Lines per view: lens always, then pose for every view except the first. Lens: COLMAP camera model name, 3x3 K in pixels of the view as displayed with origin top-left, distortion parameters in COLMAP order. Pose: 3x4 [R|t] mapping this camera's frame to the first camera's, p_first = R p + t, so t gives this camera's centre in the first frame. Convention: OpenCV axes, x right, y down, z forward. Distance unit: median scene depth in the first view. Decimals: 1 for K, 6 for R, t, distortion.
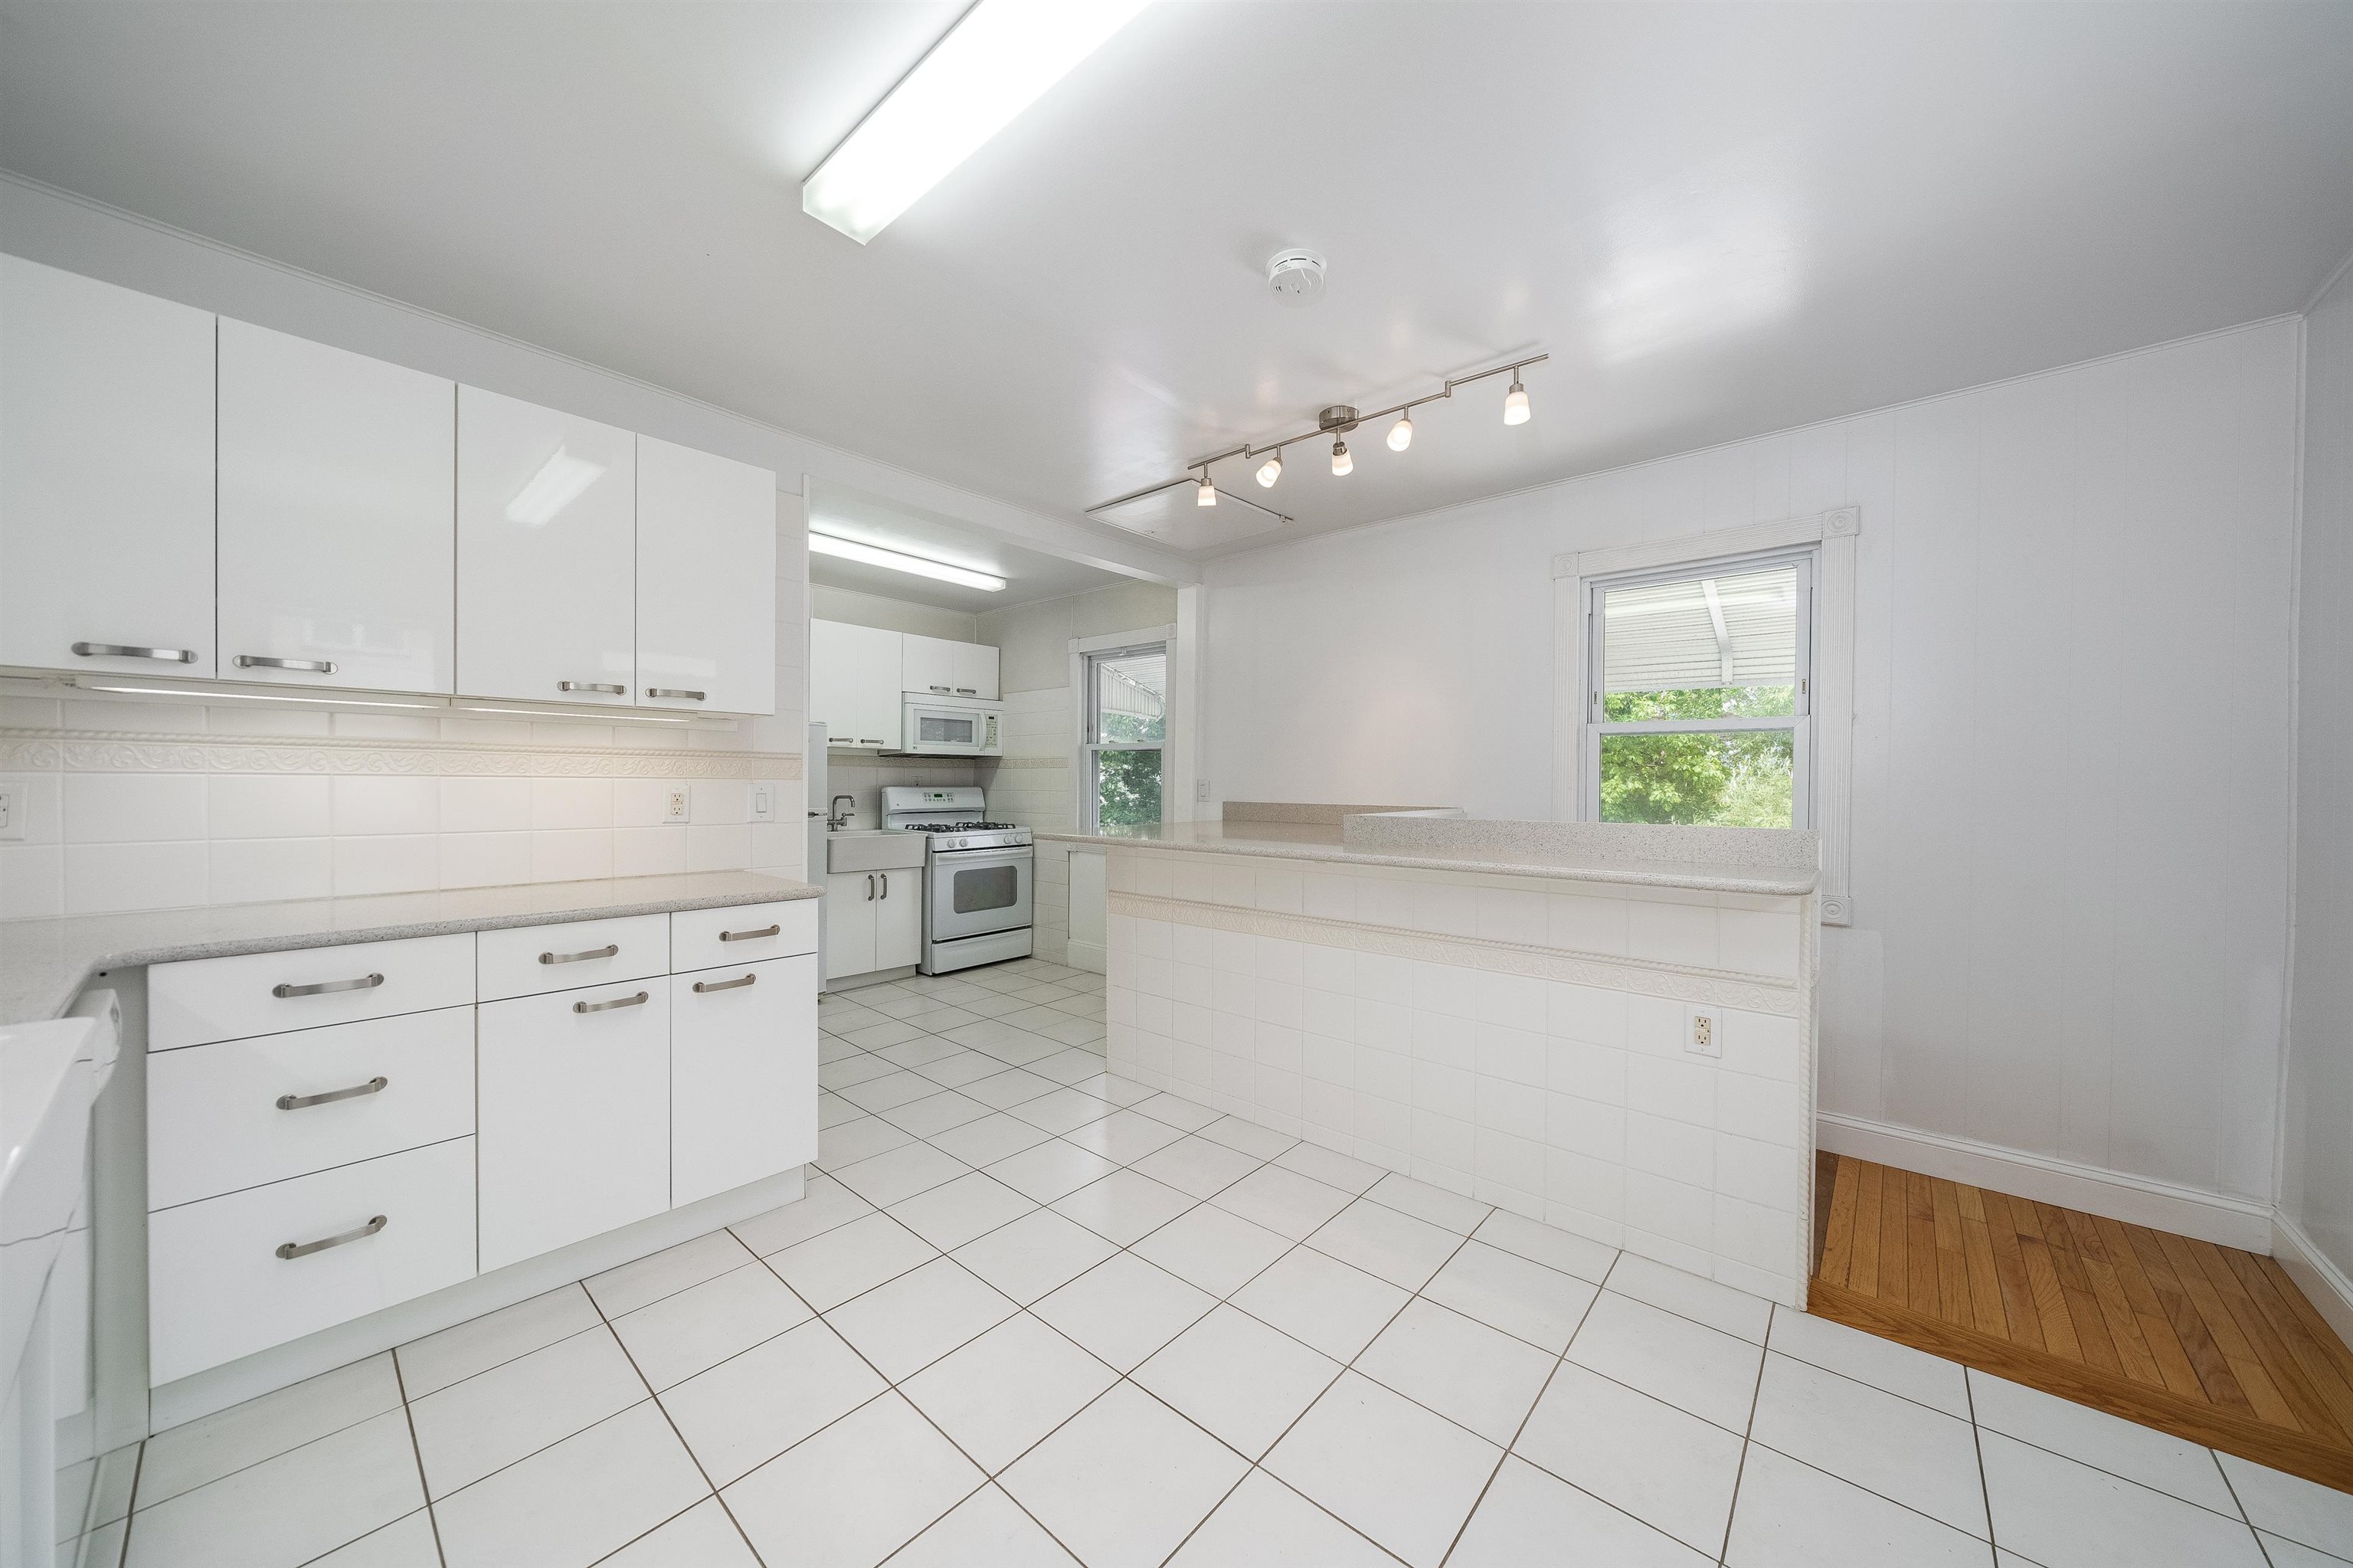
lens RADIAL K [[806.8, 0, 1184.4], [0, 806.8, 795.3], [0, 0, 1]] dist [-0.000467, -0.000004]
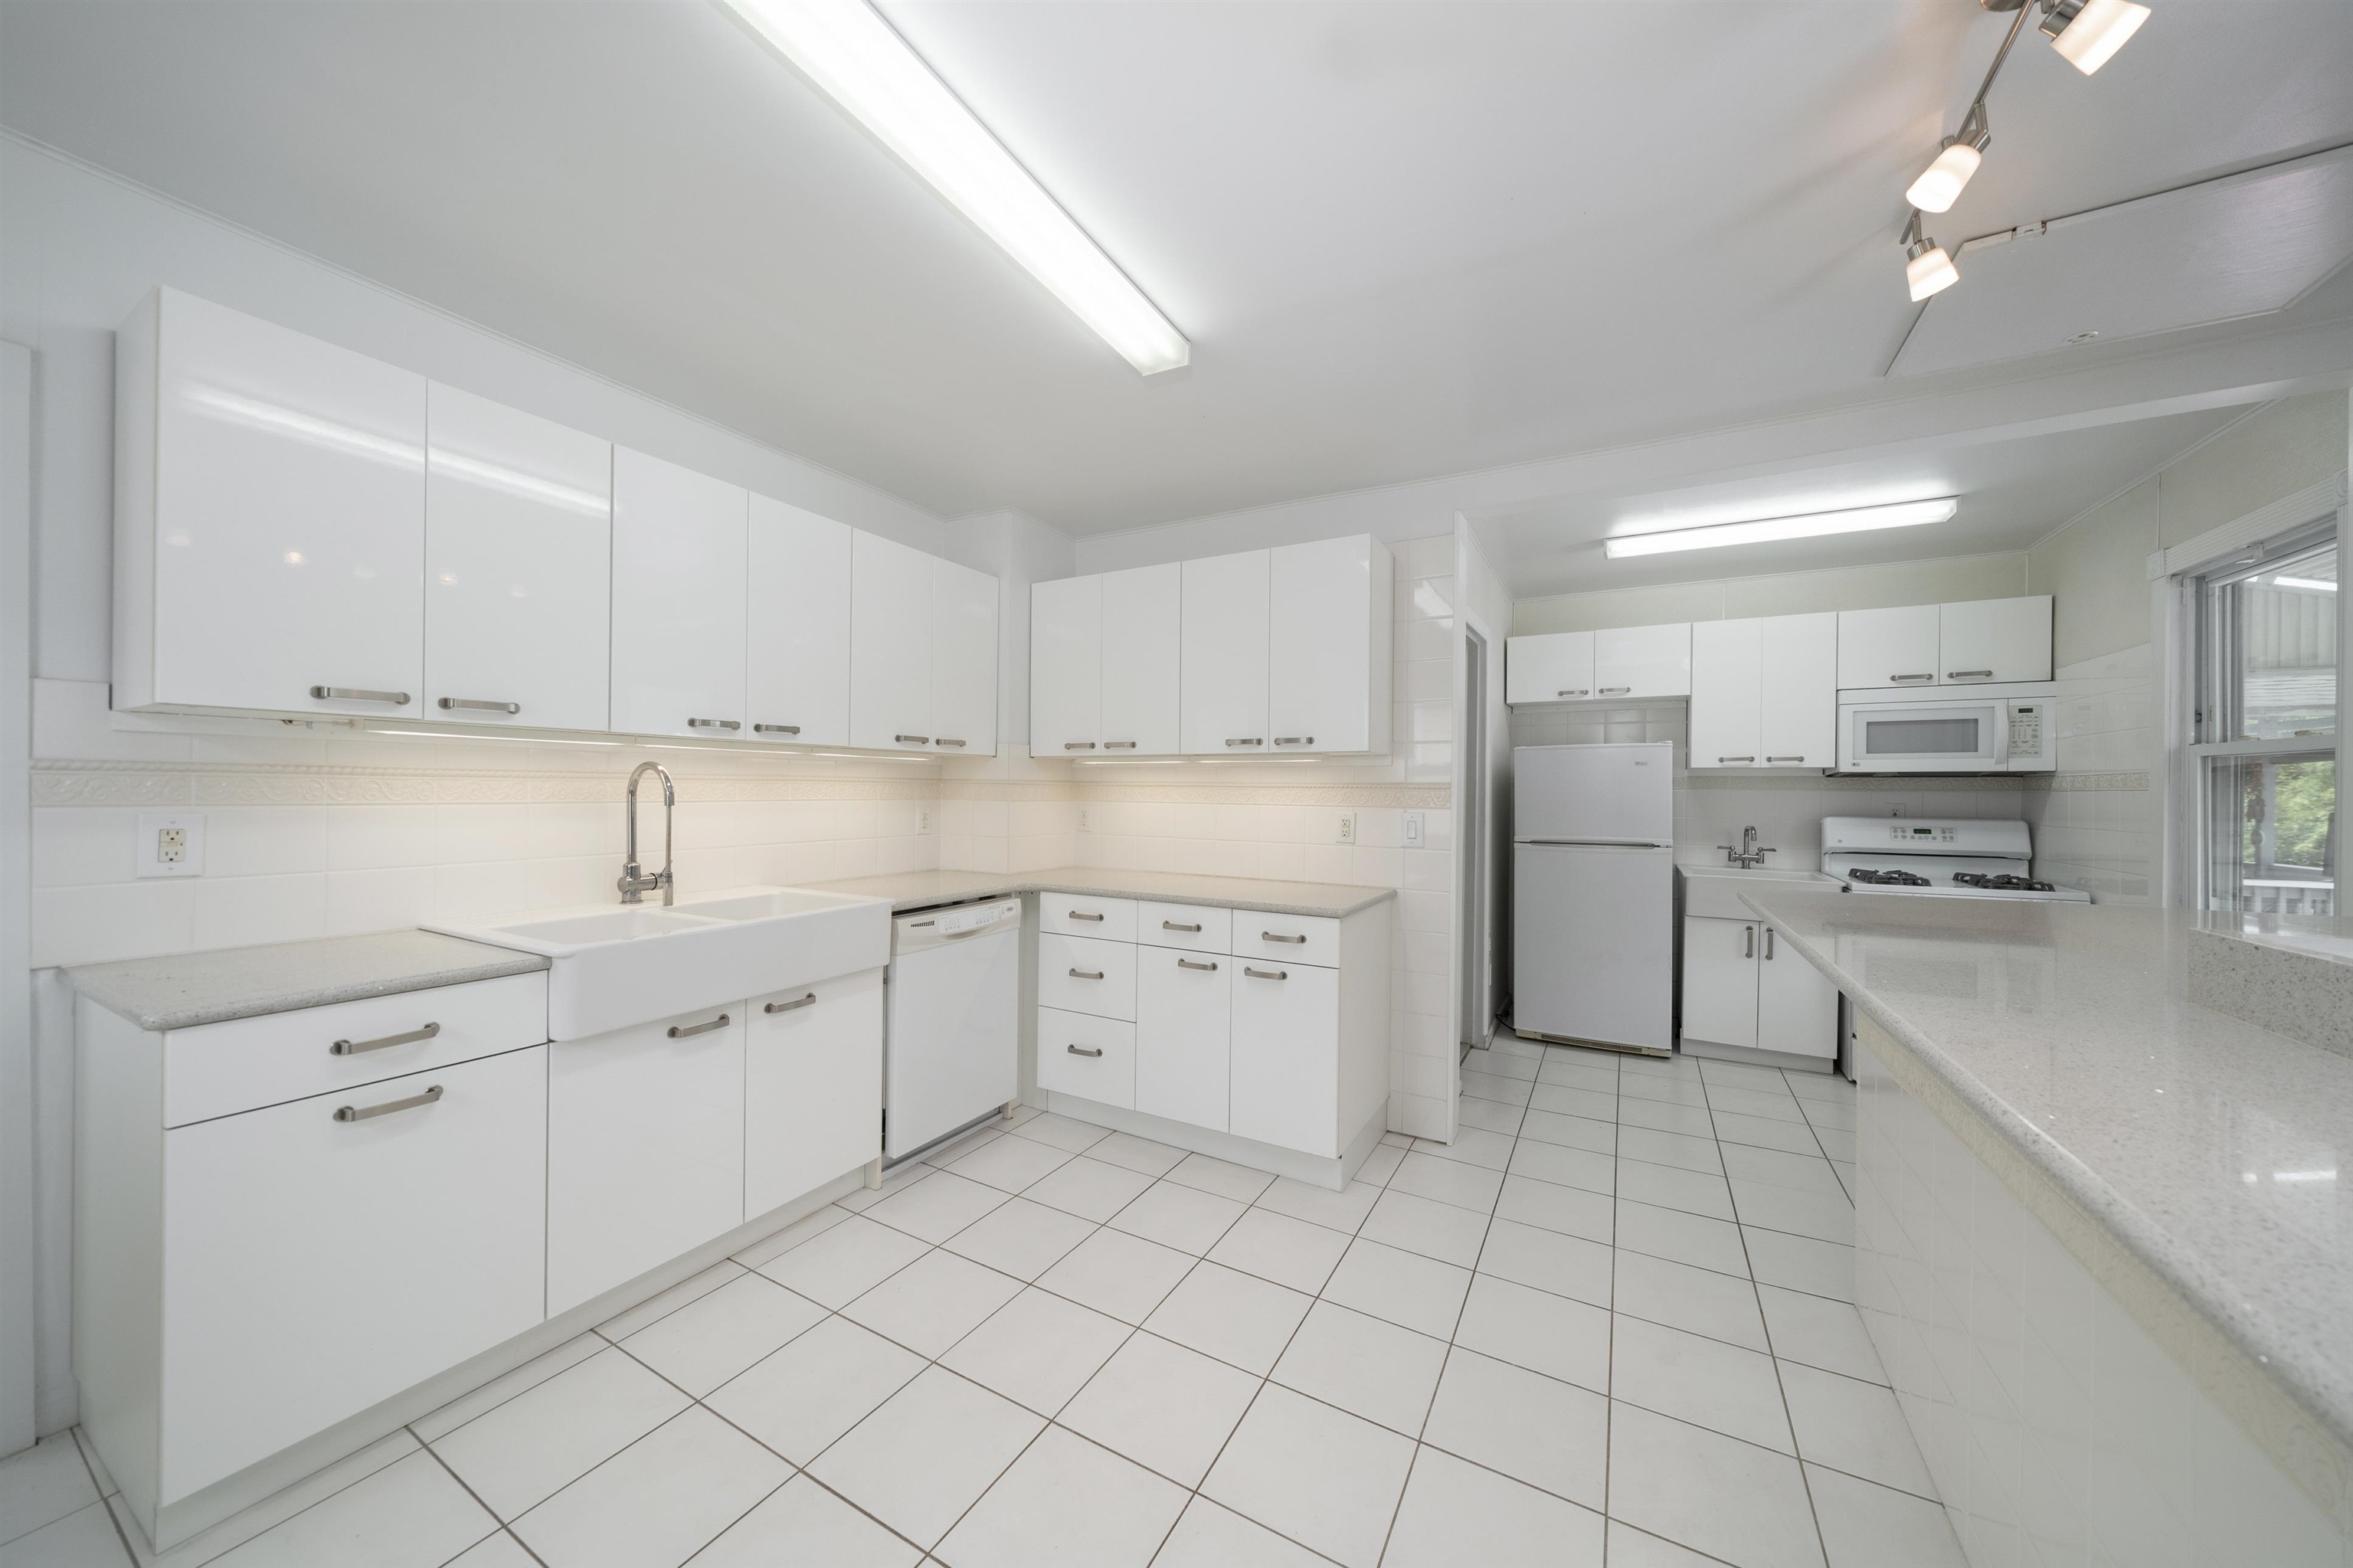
lens RADIAL K [[806.8, 0, 1184.4], [0, 806.8, 795.3], [0, 0, 1]] dist [-0.000467, -0.000004]
pose [[0.210433, -0.000888, -0.977608, 0.254971], [-0.023292, 0.999711, -0.005922, -0.012425], [0.977331, 0.024016, 0.210351, 0.252987]]
